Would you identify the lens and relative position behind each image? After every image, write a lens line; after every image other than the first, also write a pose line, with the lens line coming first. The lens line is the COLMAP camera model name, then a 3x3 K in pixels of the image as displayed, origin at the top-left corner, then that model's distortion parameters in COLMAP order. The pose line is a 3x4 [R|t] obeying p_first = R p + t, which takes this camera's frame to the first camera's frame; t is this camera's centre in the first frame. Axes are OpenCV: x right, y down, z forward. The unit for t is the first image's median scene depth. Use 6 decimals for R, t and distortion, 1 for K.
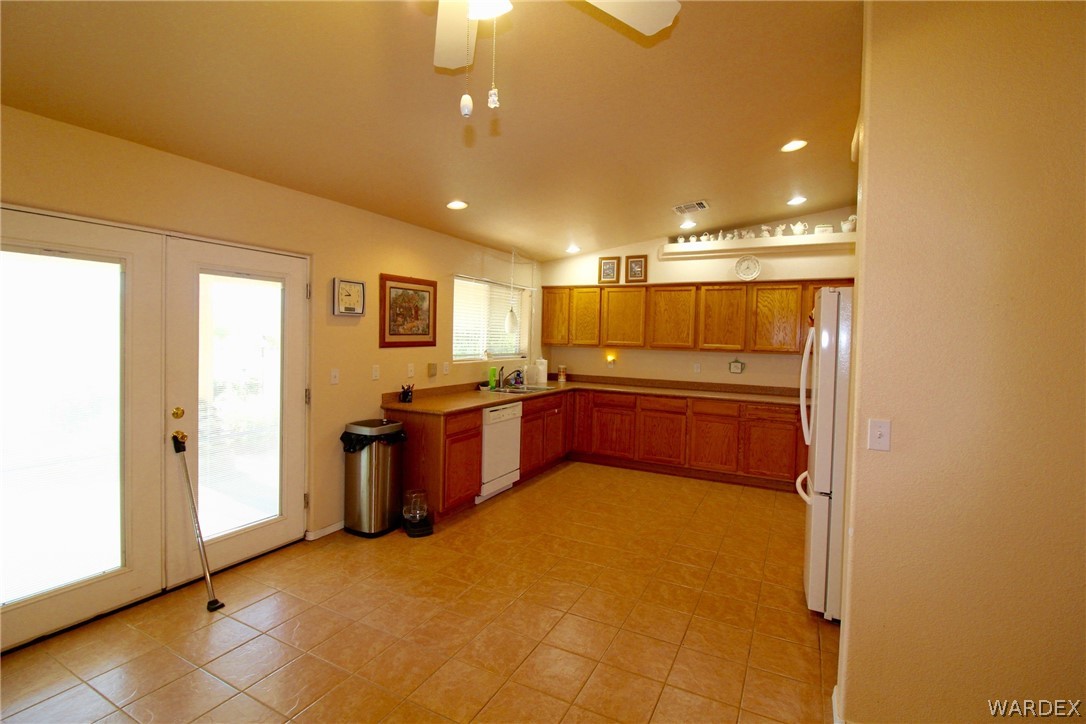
lens RADIAL K [[497.2, 0, 542.5], [0, 497.2, 356.8], [0, 0, 1]] dist [-0.018755, -0.004186]
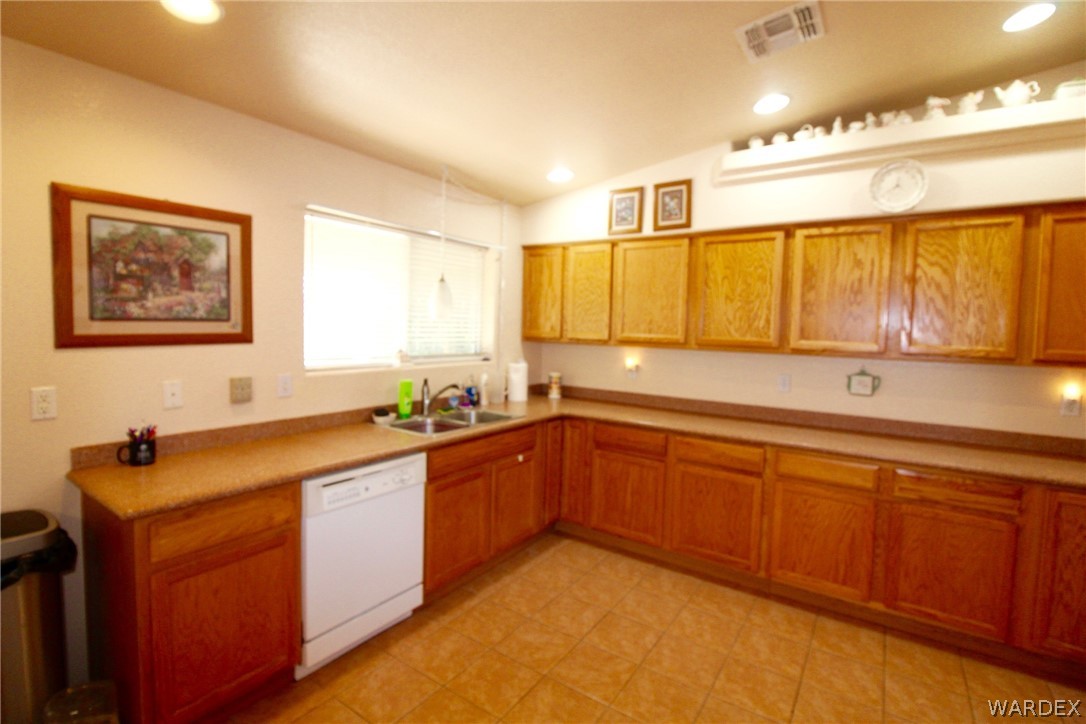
lens RADIAL K [[497.2, 0, 544.7], [0, 497.2, 354.5], [0, 0, 1]] dist [-0.018755, -0.004186]
pose [[0.992446, 0.008311, -0.122402, 0.125168], [-0.006903, 0.999905, 0.011925, -0.015577], [0.122490, -0.010990, 0.992409, 0.459632]]
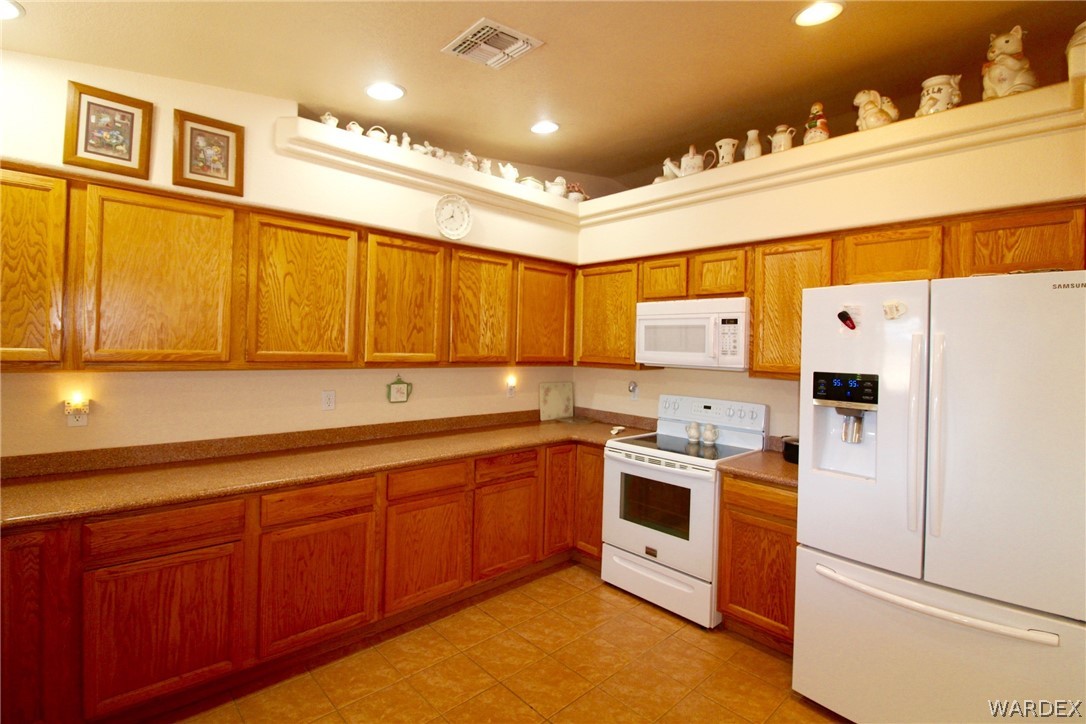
lens RADIAL K [[497.2, 0, 544.0], [0, 497.2, 351.1], [0, 0, 1]] dist [-0.018755, -0.004186]
pose [[0.329020, -0.025483, 0.943979, -0.085933], [0.021203, 0.999583, 0.019593, -0.034266], [-0.944085, 0.013569, 0.329424, 0.696955]]
